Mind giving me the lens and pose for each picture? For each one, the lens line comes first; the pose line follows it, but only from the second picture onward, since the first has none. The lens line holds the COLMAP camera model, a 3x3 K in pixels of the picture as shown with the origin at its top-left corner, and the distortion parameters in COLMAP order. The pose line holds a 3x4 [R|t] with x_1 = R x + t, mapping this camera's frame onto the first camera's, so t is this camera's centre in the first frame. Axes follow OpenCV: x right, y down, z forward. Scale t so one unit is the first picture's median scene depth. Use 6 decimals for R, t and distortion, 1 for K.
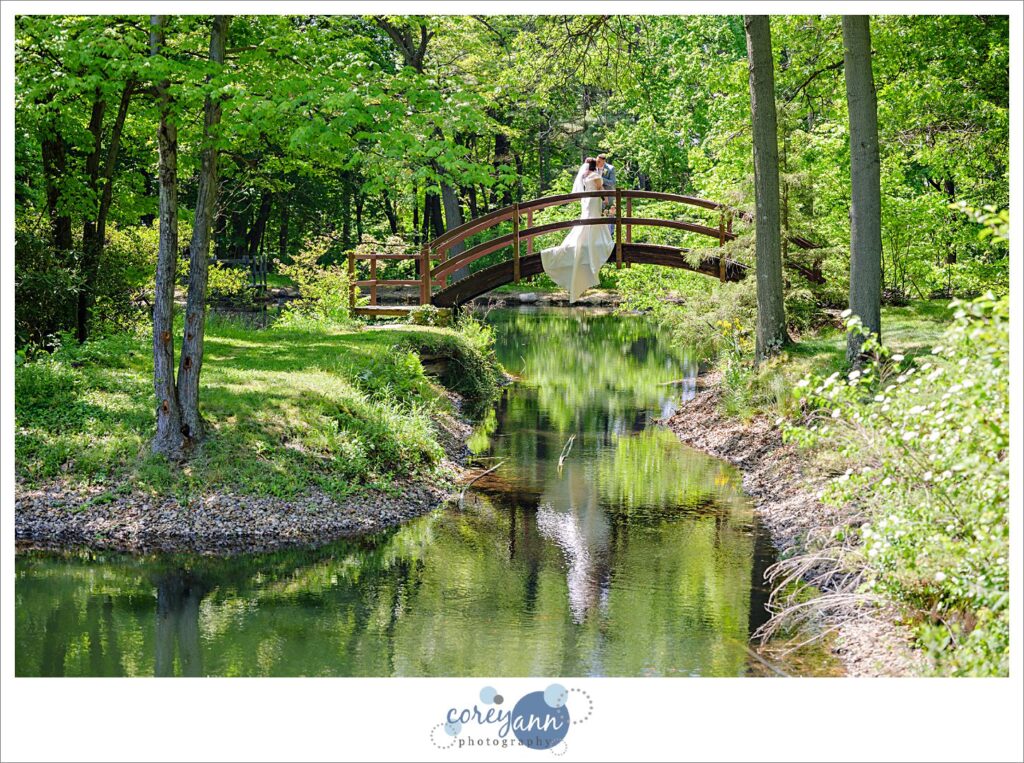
lens RADIAL K [[2108.4, 0, 513.3], [0, 2108.4, 441.6], [0, 0, 1]] dist [0.031196, -0.190520]
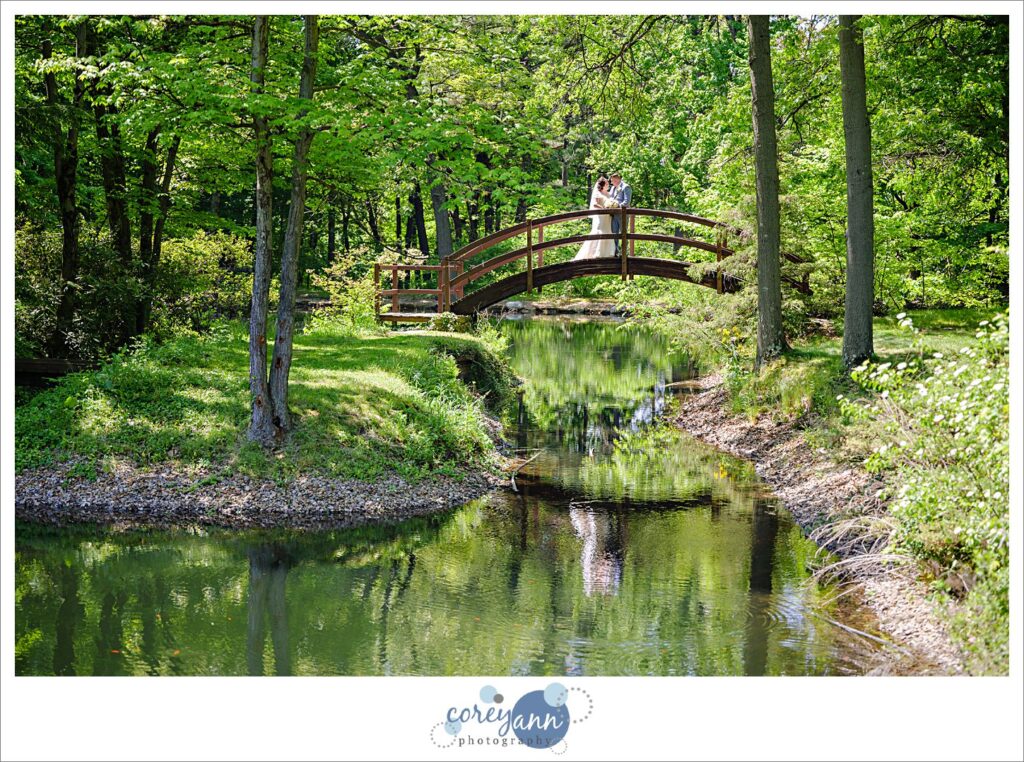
lens RADIAL K [[2108.4, 0, 513.3], [0, 2108.4, 441.1], [0, 0, 1]] dist [0.031196, -0.190520]
pose [[0.999673, 0.004247, 0.025222, -0.040086], [-0.004153, 0.999984, -0.003791, 0.006421], [-0.025238, 0.003685, 0.999675, -0.101908]]
